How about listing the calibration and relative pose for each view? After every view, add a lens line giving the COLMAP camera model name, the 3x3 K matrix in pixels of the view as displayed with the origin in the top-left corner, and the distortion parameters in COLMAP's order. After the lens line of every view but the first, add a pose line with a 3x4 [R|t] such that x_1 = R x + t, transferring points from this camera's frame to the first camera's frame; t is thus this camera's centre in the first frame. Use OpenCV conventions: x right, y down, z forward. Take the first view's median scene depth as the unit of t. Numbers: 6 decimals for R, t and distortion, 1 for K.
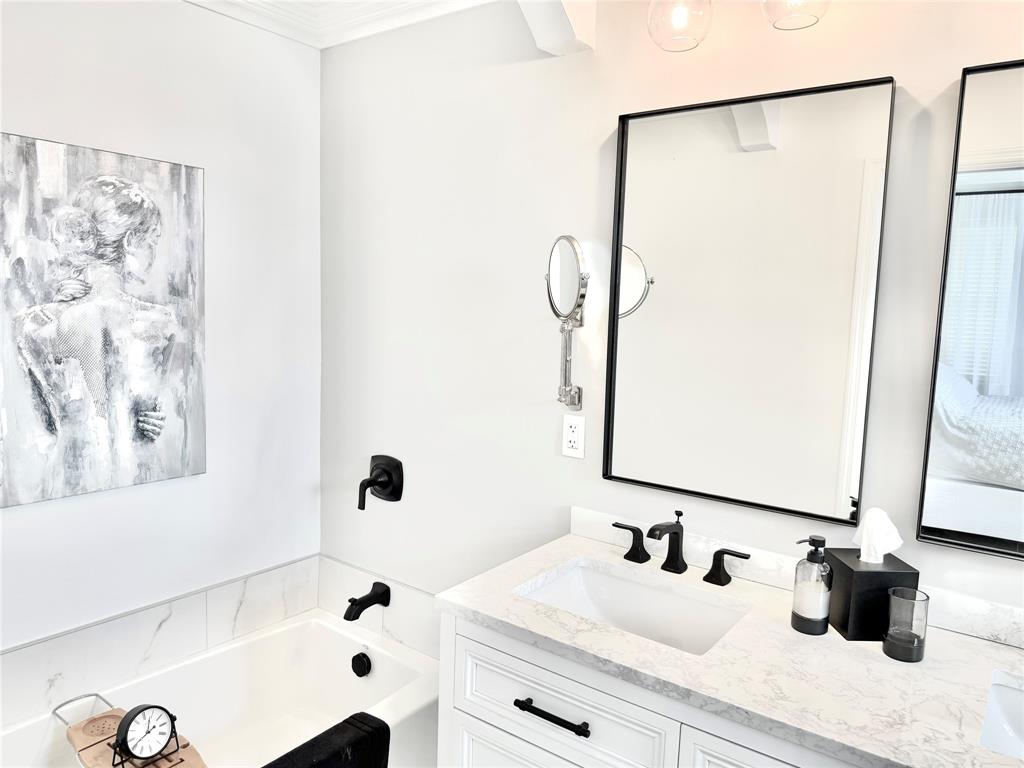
lens RADIAL K [[735.0, 0, 511.8], [0, 735.0, 358.3], [0, 0, 1]] dist [-0.007468, -0.004841]
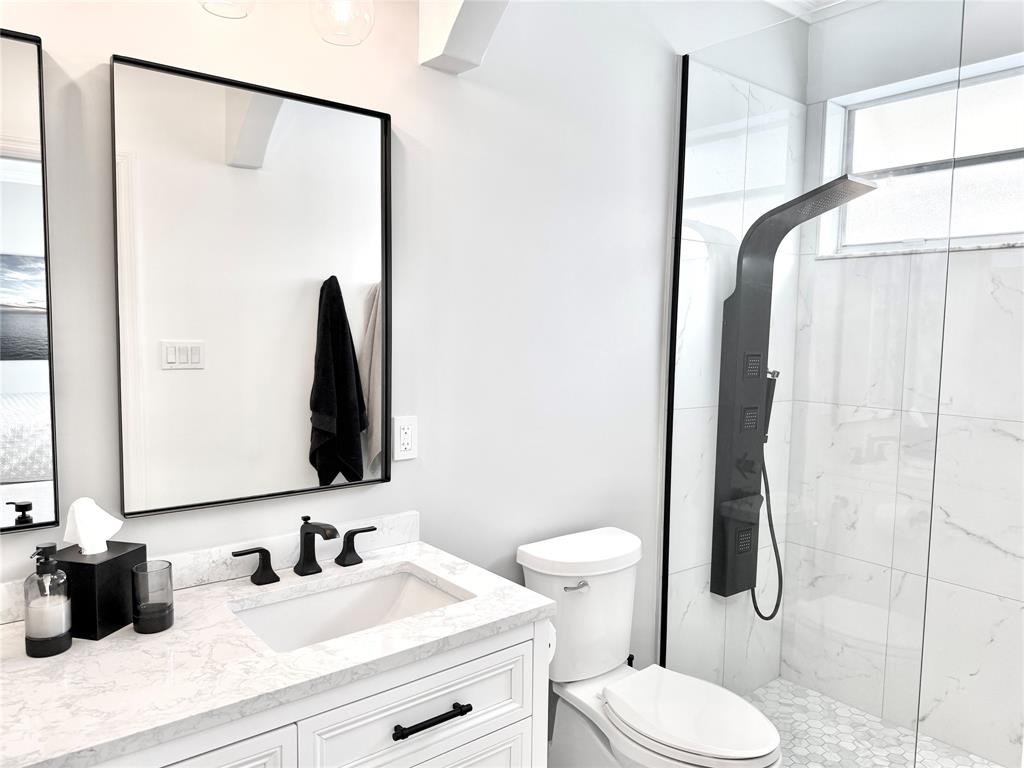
lens RADIAL K [[729.5, 0, 512.0], [0, 729.5, 384.0], [0, 0, 1]] dist [-0.004811, -0.003625]
pose [[0.260575, -0.120295, 0.957930, -0.323862], [0.055108, 0.992443, 0.109639, -0.025073], [-0.963879, 0.024220, 0.265235, 0.252124]]
